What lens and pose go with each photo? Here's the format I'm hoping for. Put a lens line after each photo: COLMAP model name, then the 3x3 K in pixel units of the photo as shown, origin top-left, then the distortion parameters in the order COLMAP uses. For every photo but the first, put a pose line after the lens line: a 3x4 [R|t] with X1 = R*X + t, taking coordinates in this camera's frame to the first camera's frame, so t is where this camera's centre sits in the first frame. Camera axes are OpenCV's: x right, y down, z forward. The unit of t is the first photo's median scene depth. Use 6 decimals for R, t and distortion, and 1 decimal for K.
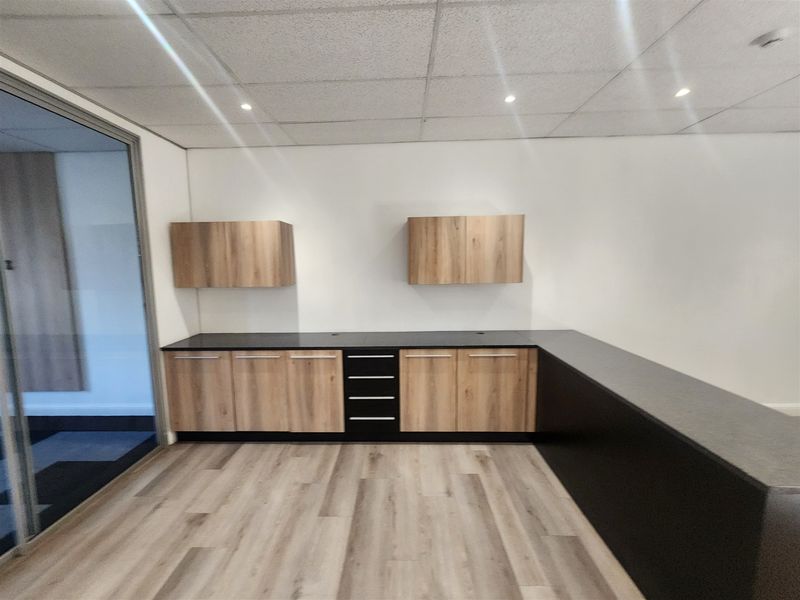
lens RADIAL K [[325.5, 0, 399.4], [0, 325.5, 302.1], [0, 0, 1]] dist [-0.000268, -0.000676]
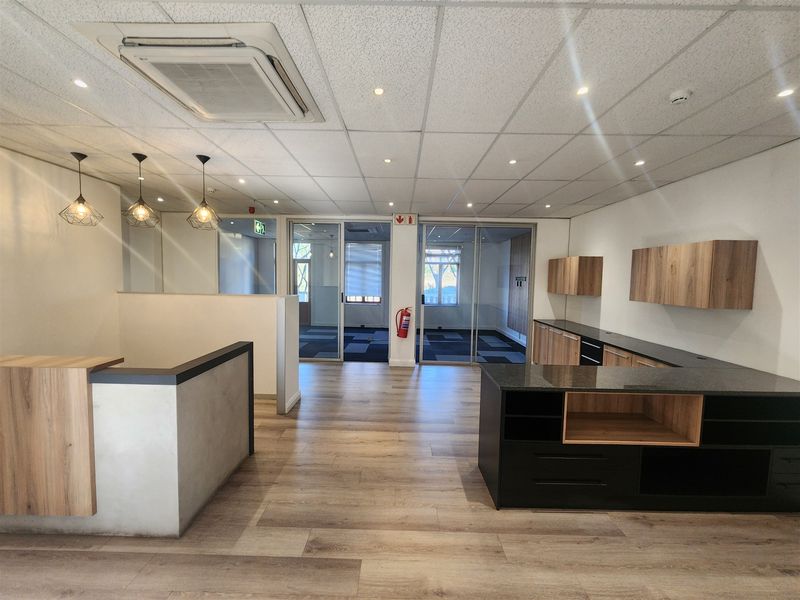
lens RADIAL K [[325.5, 0, 397.4], [0, 325.5, 297.0], [0, 0, 1]] dist [-0.000268, -0.000676]
pose [[0.026875, 0.081059, -0.996347, 1.335289], [-0.155853, 0.984858, 0.075920, -0.022043], [0.987415, 0.153244, 0.039101, 0.033312]]
